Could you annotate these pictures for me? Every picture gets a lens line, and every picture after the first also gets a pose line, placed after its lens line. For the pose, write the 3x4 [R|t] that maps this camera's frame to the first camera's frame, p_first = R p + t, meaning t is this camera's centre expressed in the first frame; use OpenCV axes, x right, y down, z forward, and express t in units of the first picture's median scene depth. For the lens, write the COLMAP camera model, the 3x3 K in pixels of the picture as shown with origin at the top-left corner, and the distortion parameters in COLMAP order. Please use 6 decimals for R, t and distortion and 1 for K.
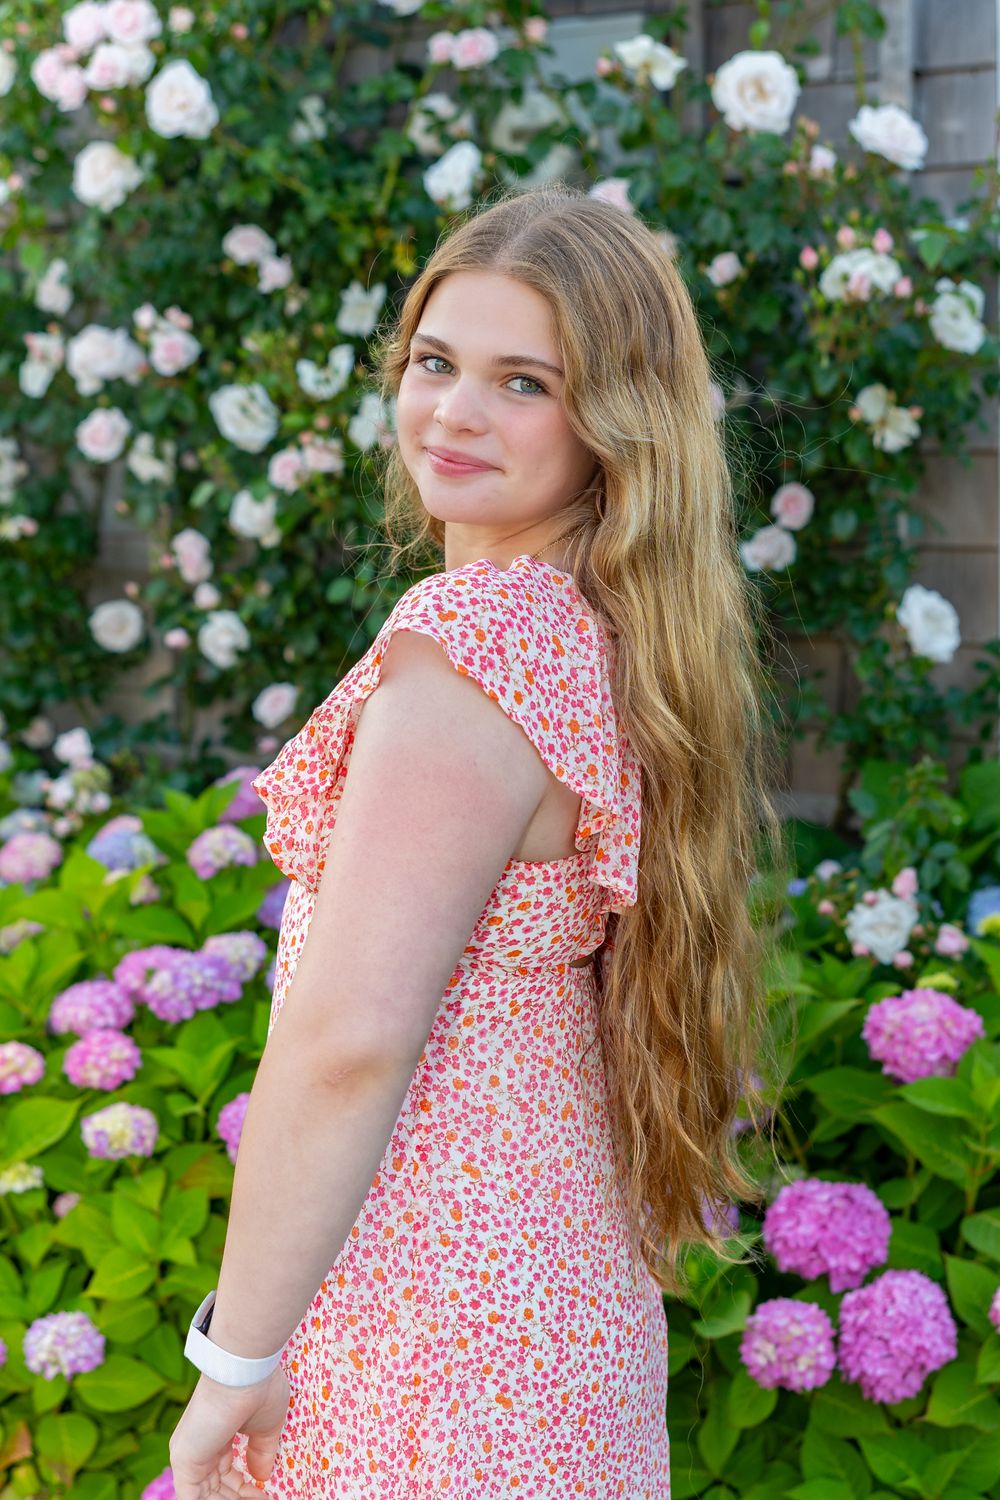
lens RADIAL K [[2523.7, 0, 496.7], [0, 2523.7, 742.5], [0, 0, 1]] dist [-0.072227, 0.000000]
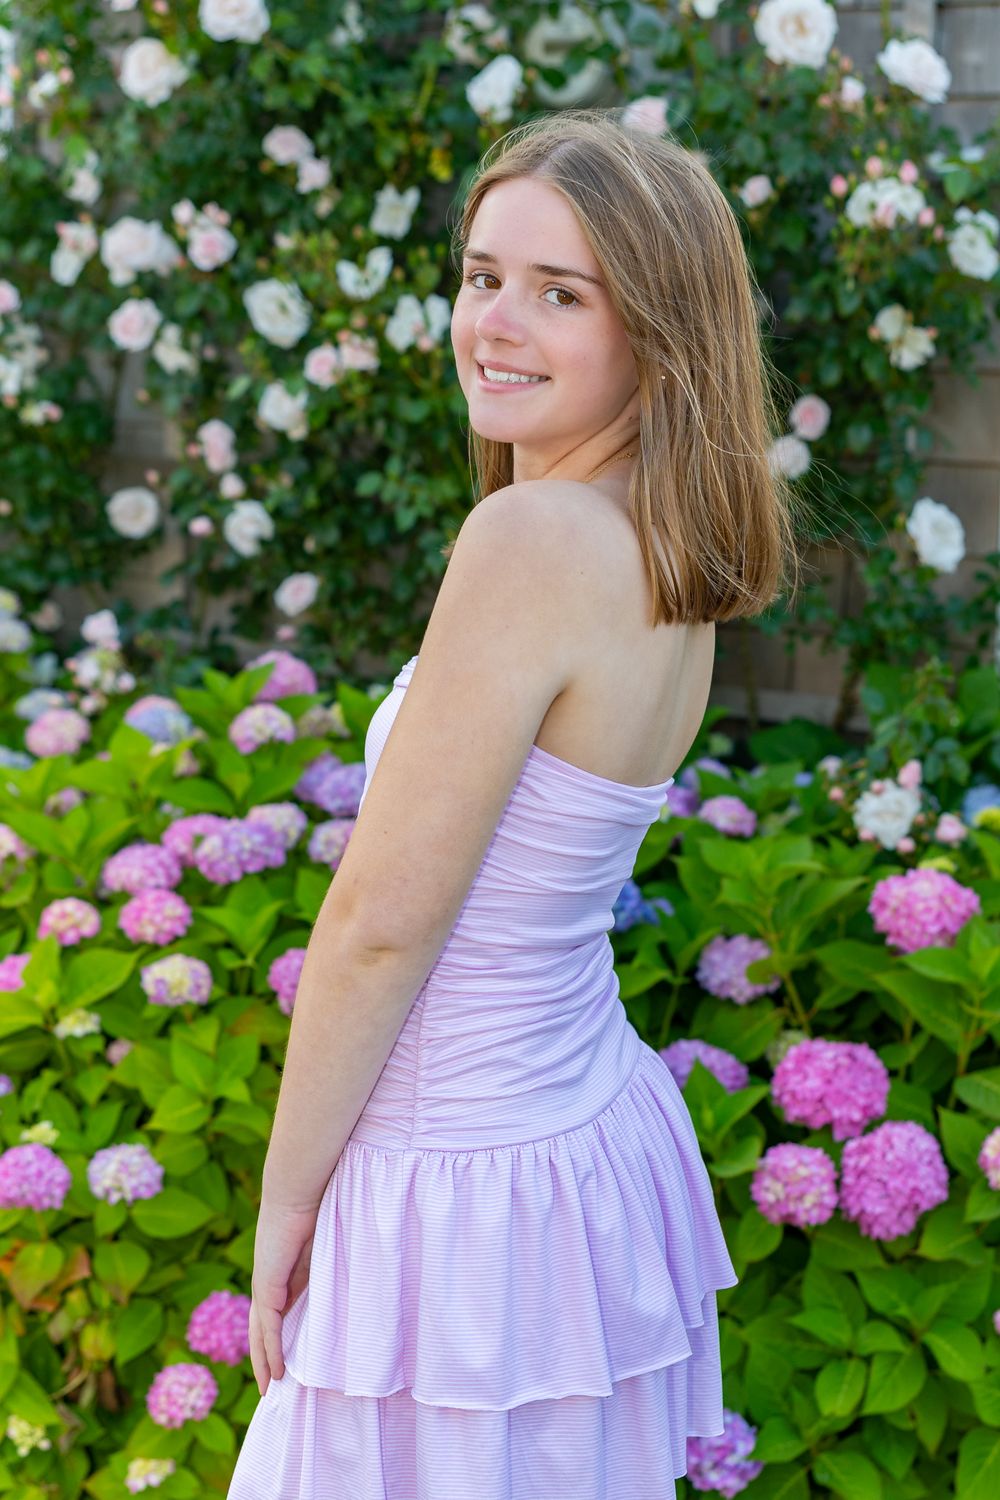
lens RADIAL K [[2761.3, 0, 501.9], [0, 2761.3, 756.6], [0, 0, 1]] dist [-0.089674, 0.000000]
pose [[0.999062, 0.029956, 0.031283, -0.043978], [-0.031005, 0.998955, 0.033592, 0.013045], [-0.030244, -0.034530, 0.998946, -0.152755]]
